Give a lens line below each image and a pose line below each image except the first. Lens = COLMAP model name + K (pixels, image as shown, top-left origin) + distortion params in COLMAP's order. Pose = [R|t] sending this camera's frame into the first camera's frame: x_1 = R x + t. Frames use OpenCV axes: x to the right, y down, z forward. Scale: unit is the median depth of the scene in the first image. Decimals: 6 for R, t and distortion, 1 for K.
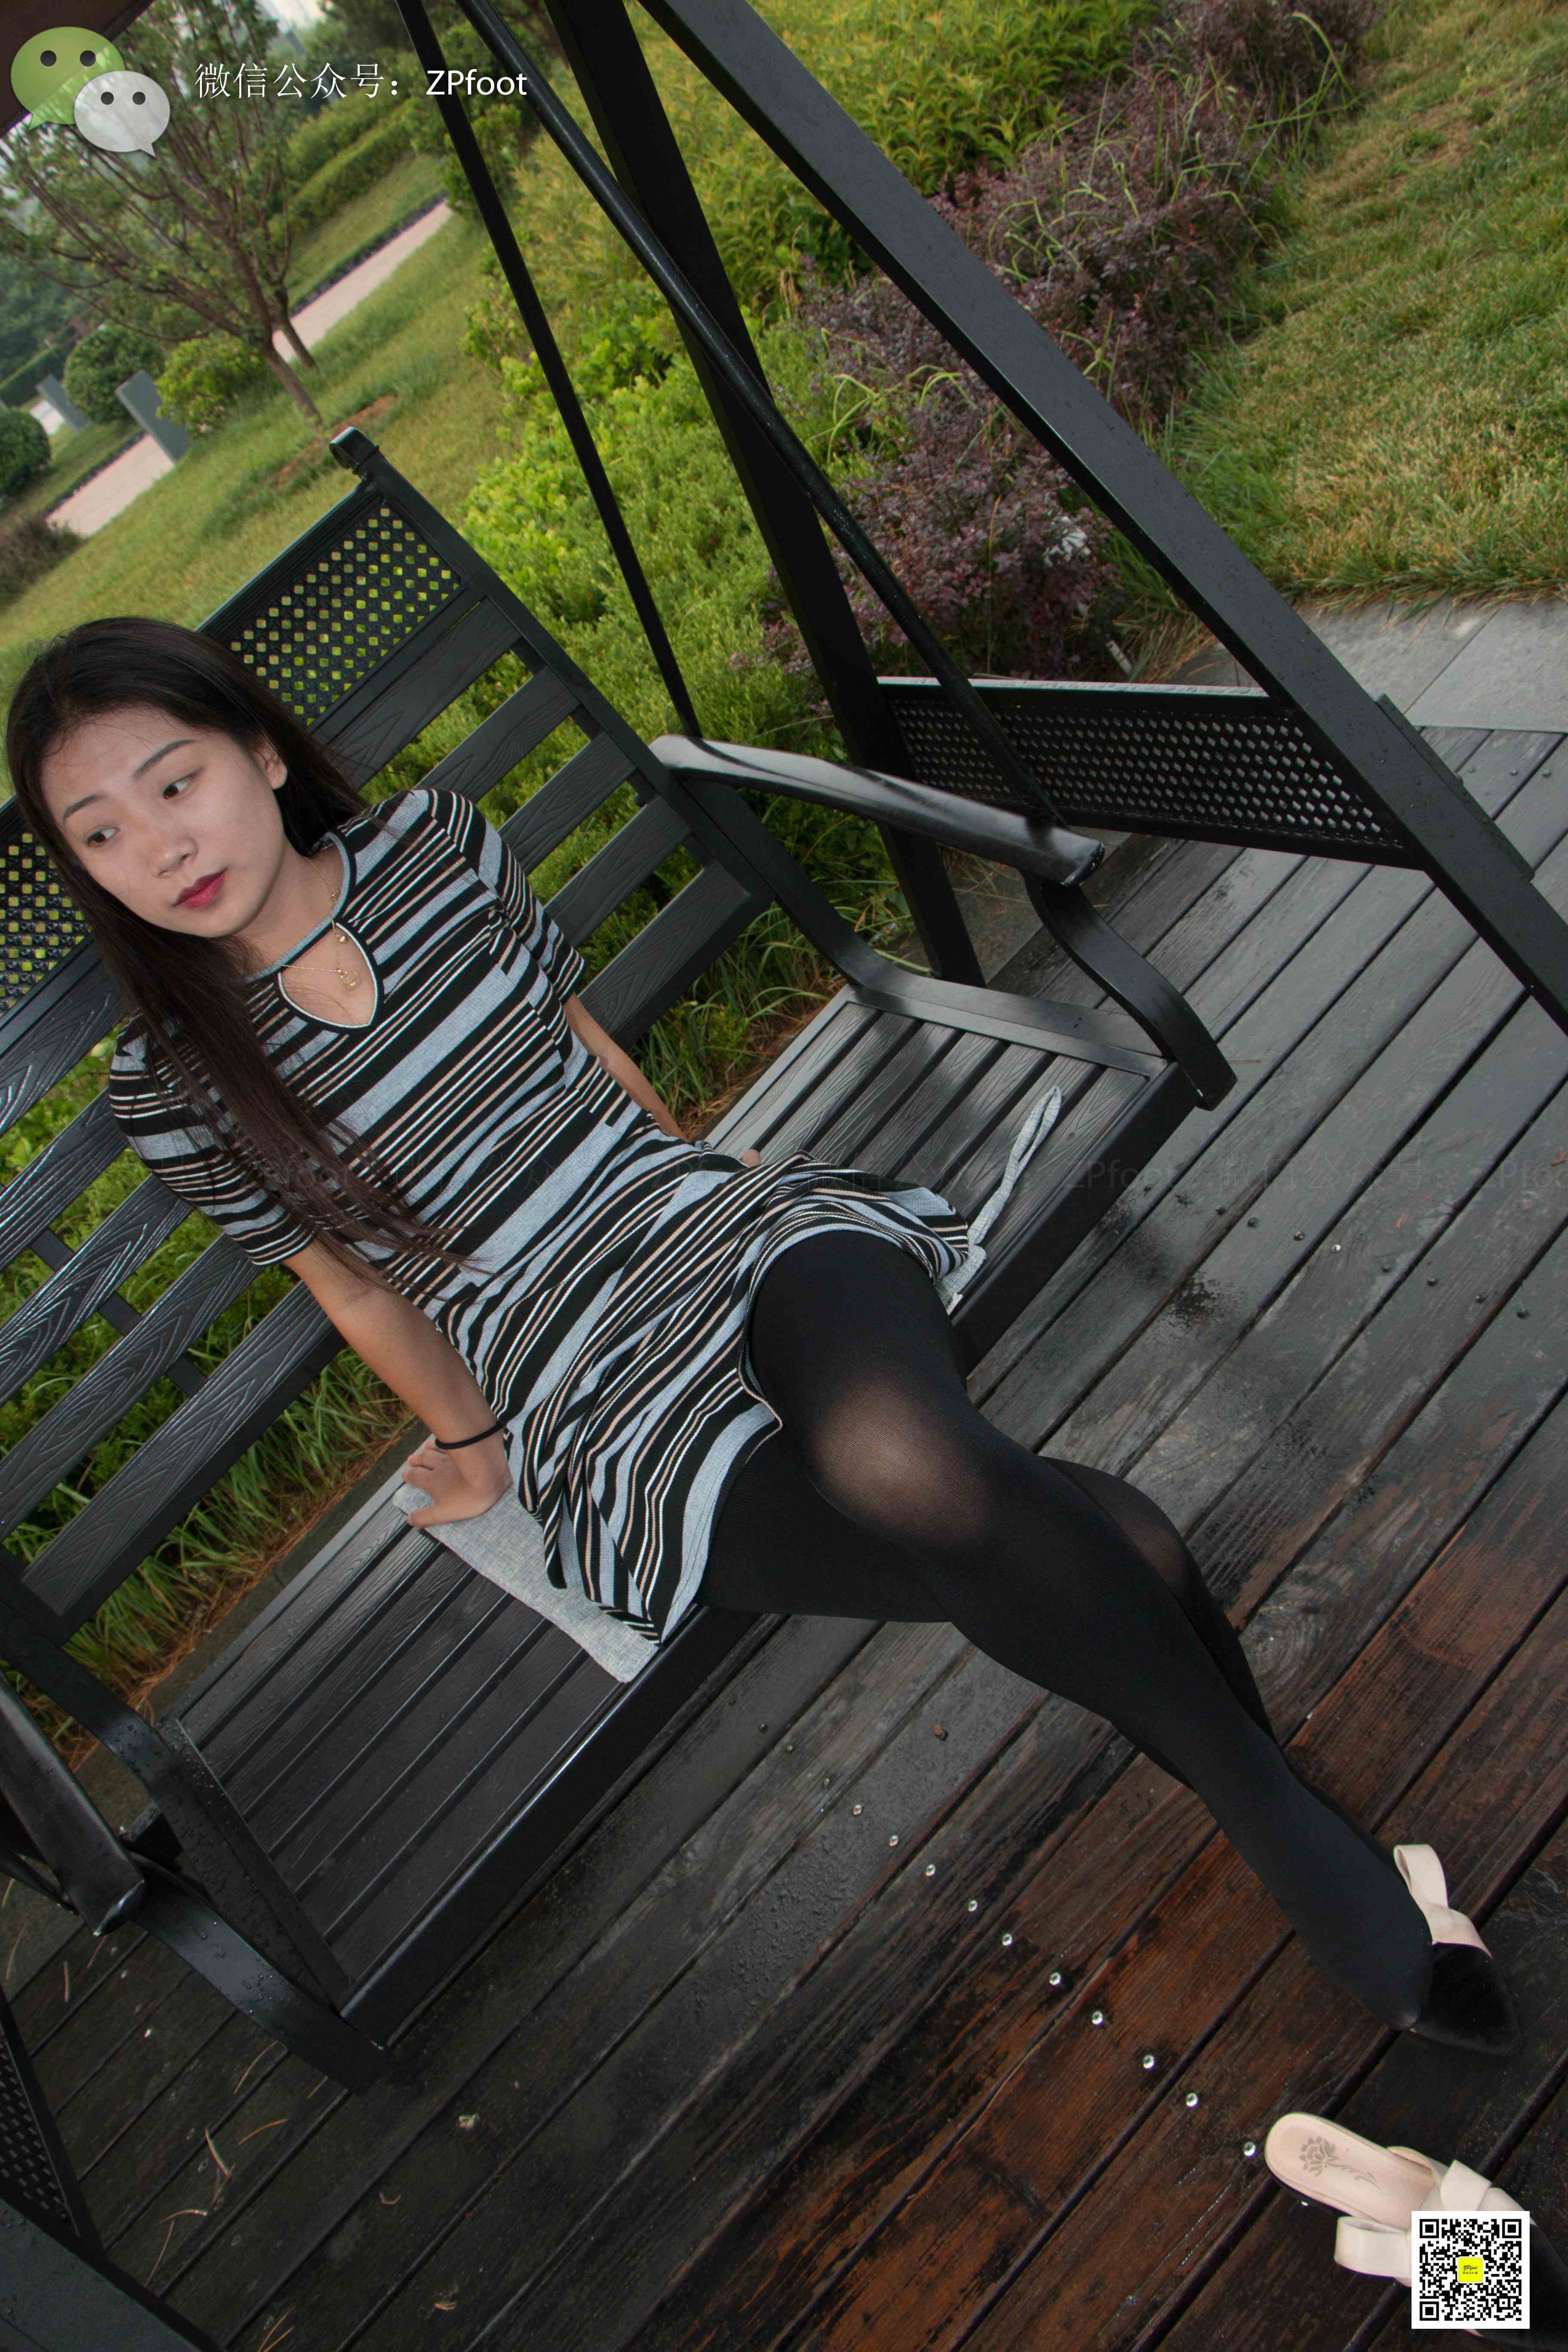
lens RADIAL K [[1988.7, 0, 777.2], [0, 1988.7, 1179.2], [0, 0, 1]] dist [-0.173522, 0.161266]
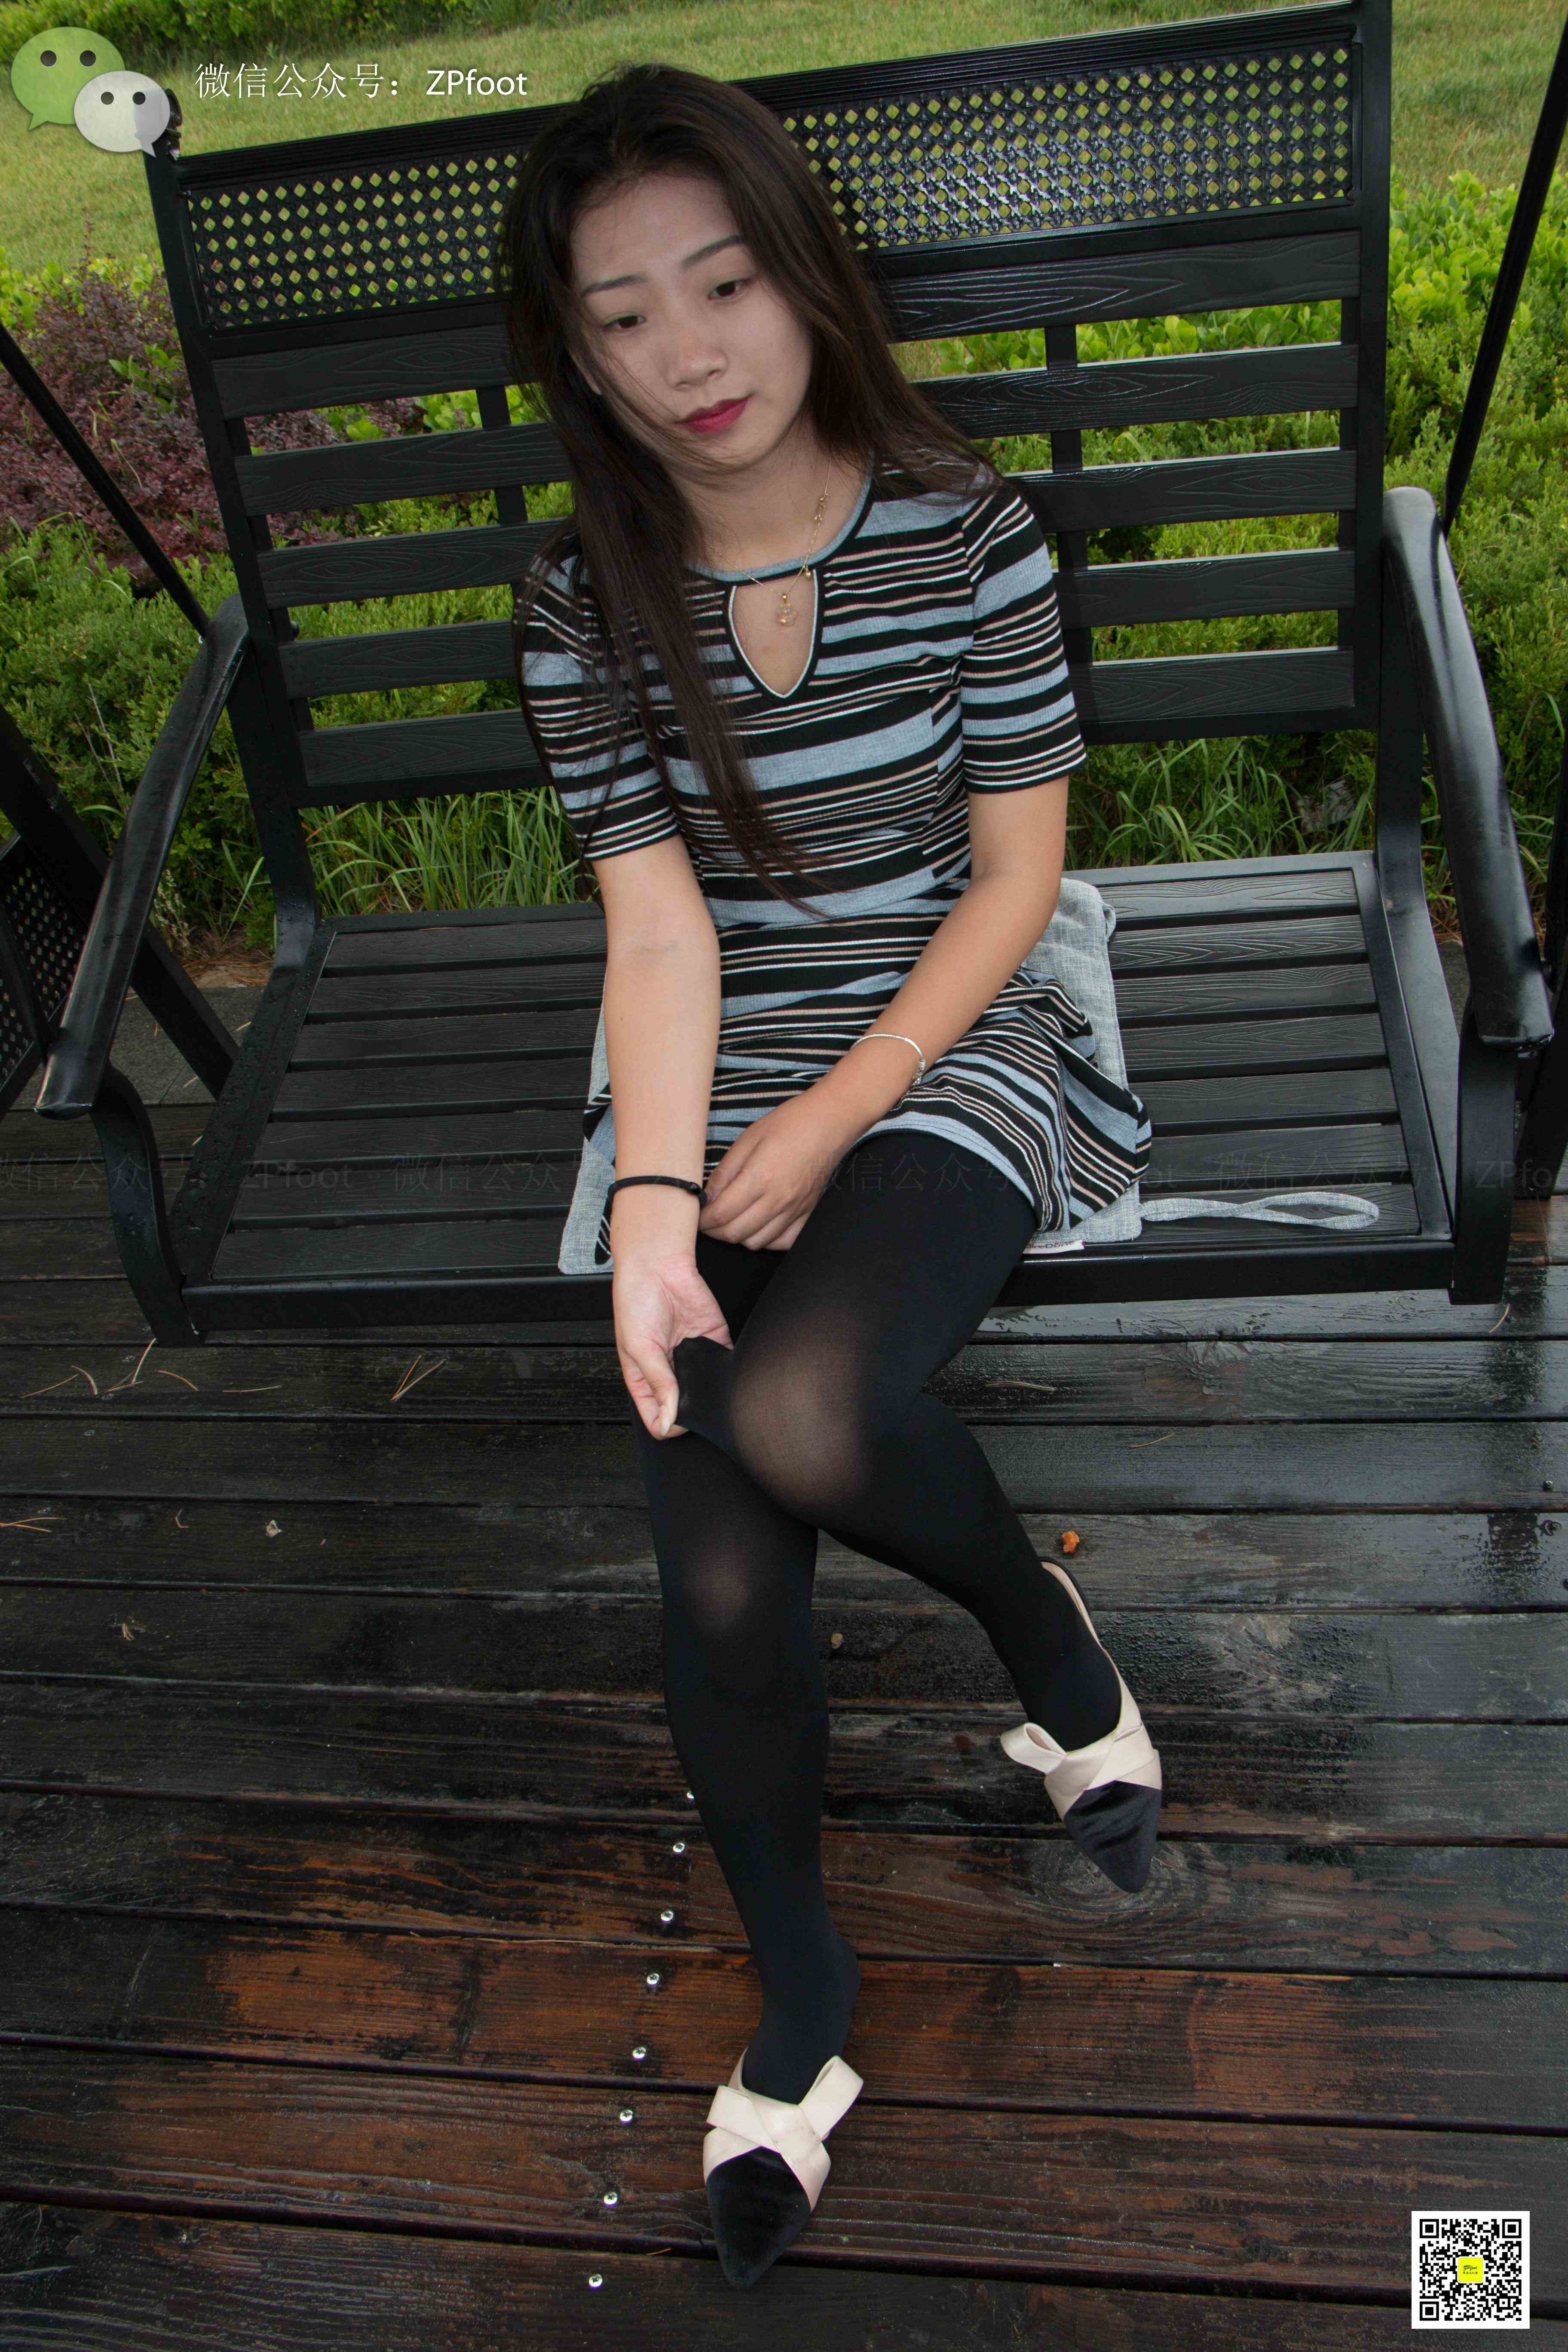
lens RADIAL K [[2036.7, 0, 782.8], [0, 2036.7, 1216.9], [0, 0, 1]] dist [-0.166706, 0.186302]
pose [[0.663055, 0.723792, -0.191006, 0.108591], [-0.641507, 0.680912, 0.353311, -0.186074], [0.385782, -0.111733, 0.915799, 0.142271]]
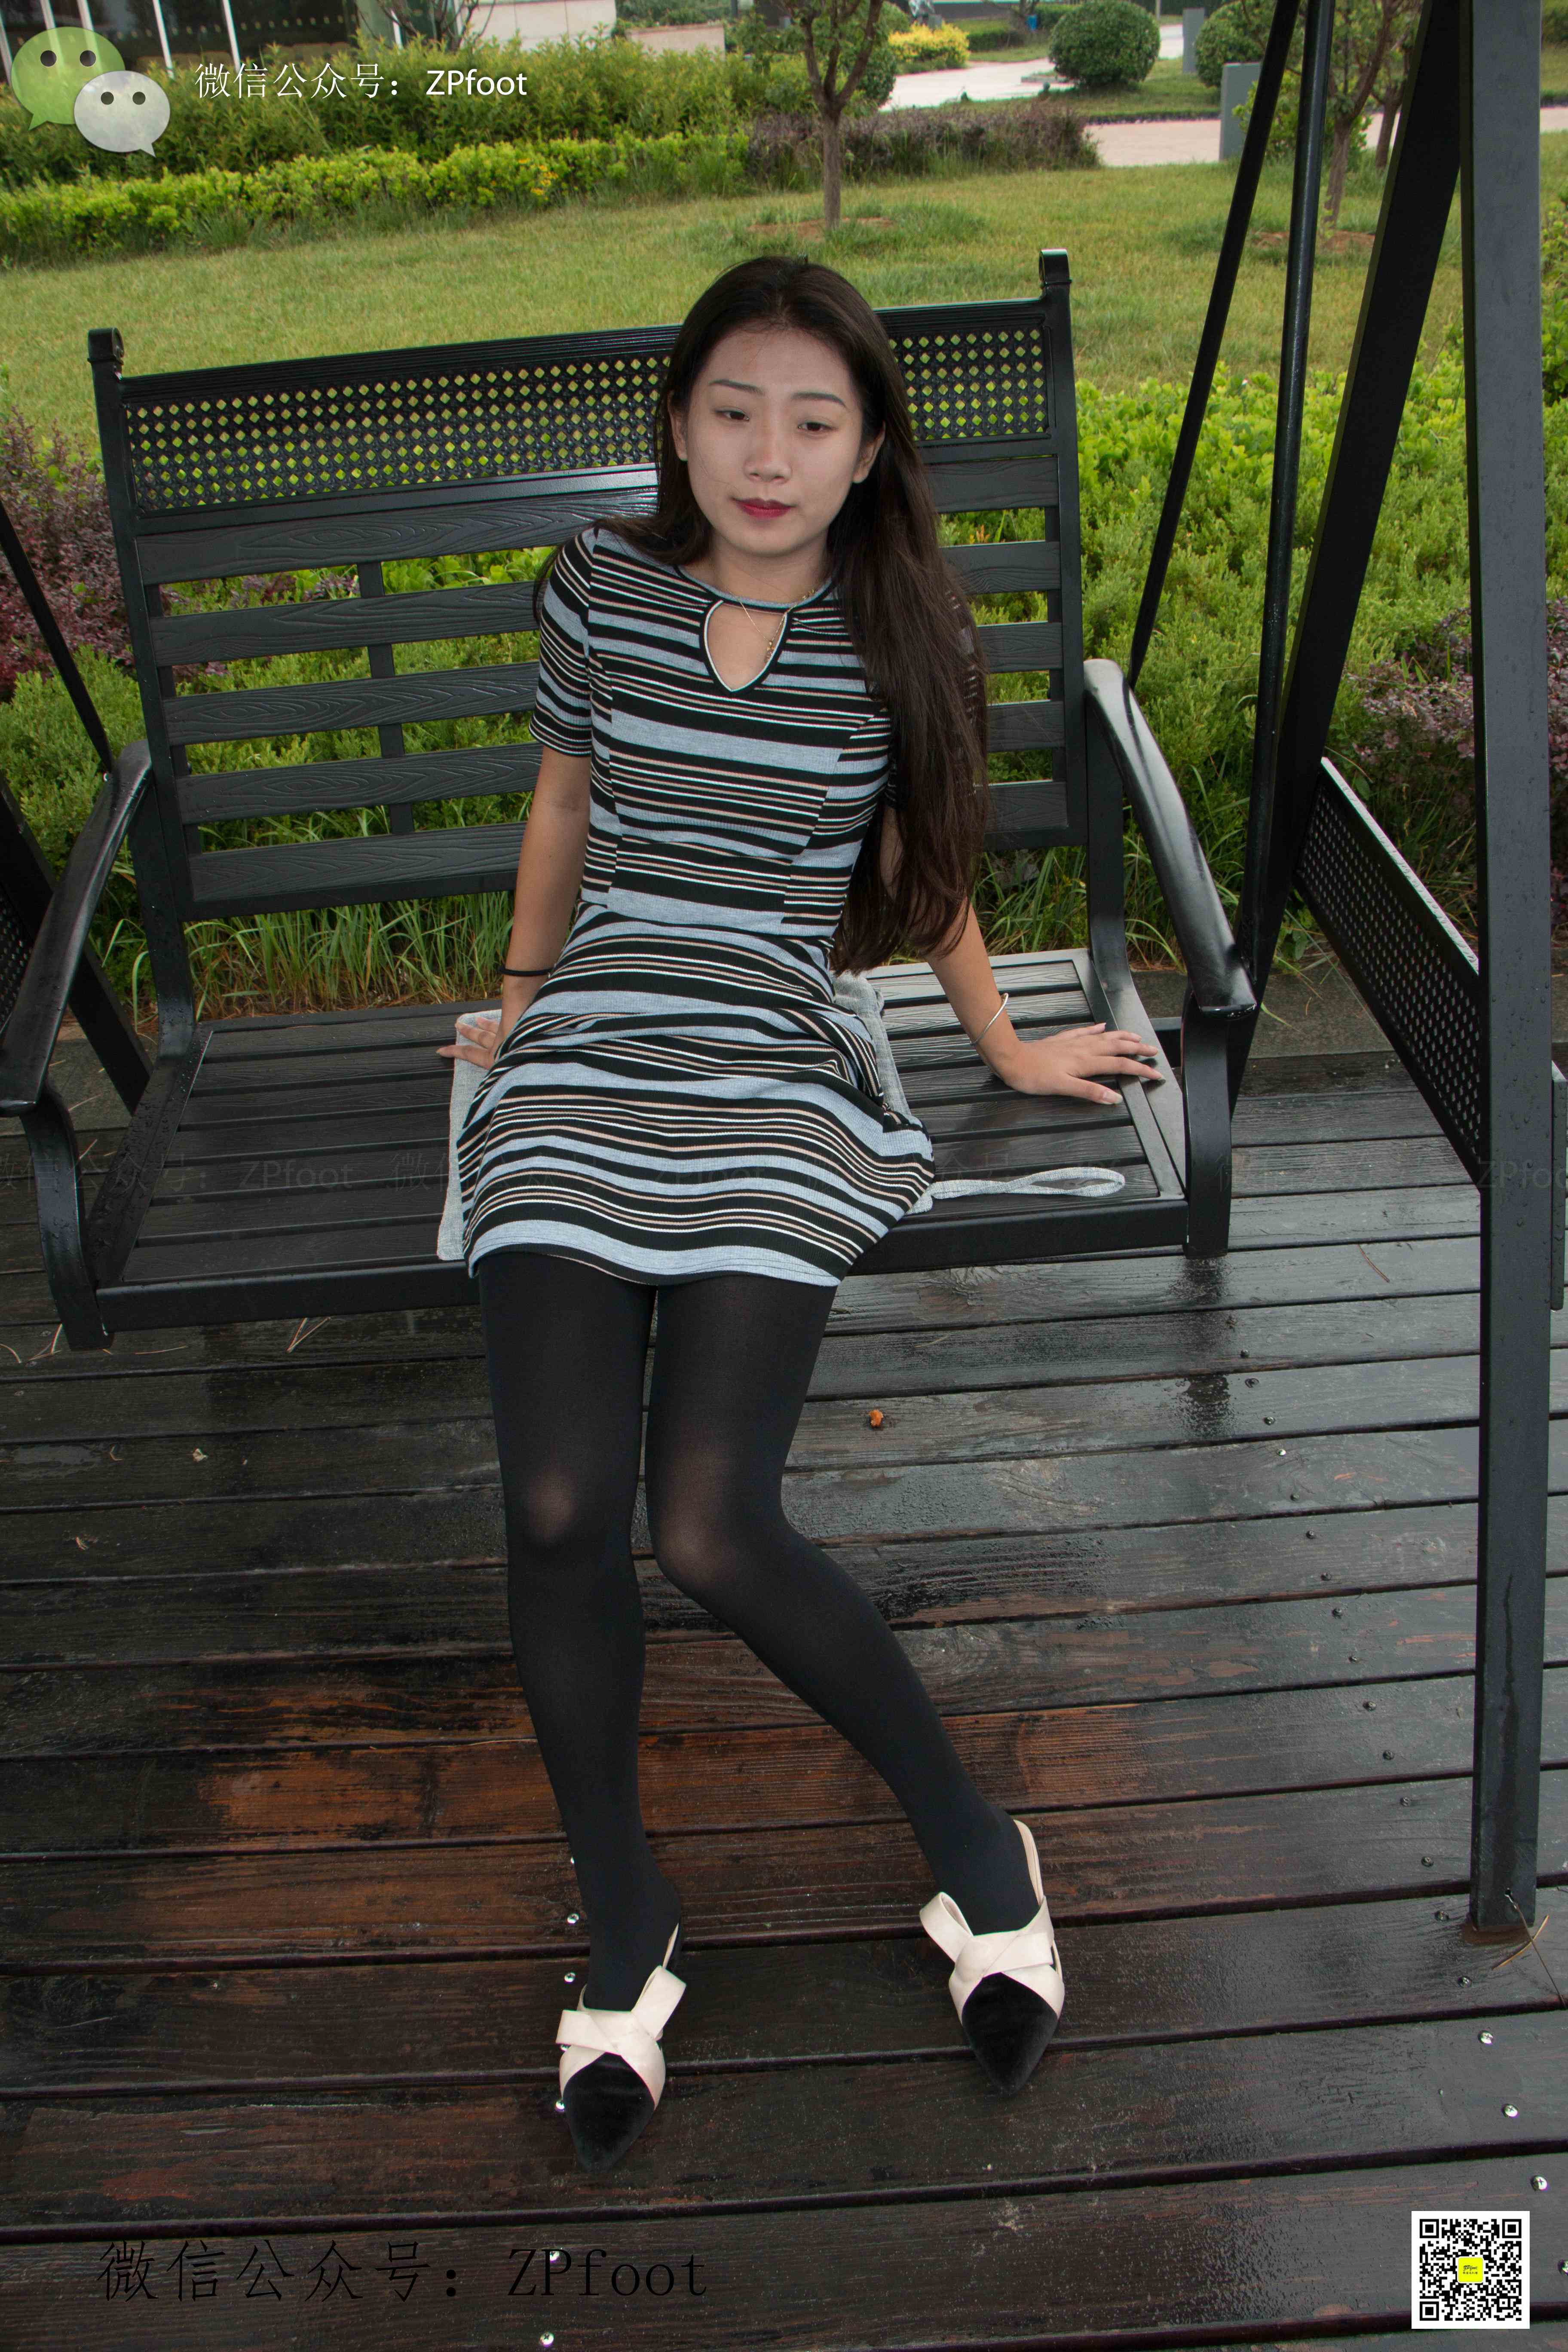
lens RADIAL K [[1891.2, 0, 783.4], [0, 1891.2, 1206.8], [0, 0, 1]] dist [-0.188414, 0.152075]
pose [[0.718271, 0.684805, -0.123000, 0.142275], [-0.658314, 0.726123, 0.198417, -0.095378], [0.225190, -0.061545, 0.972369, -0.035186]]
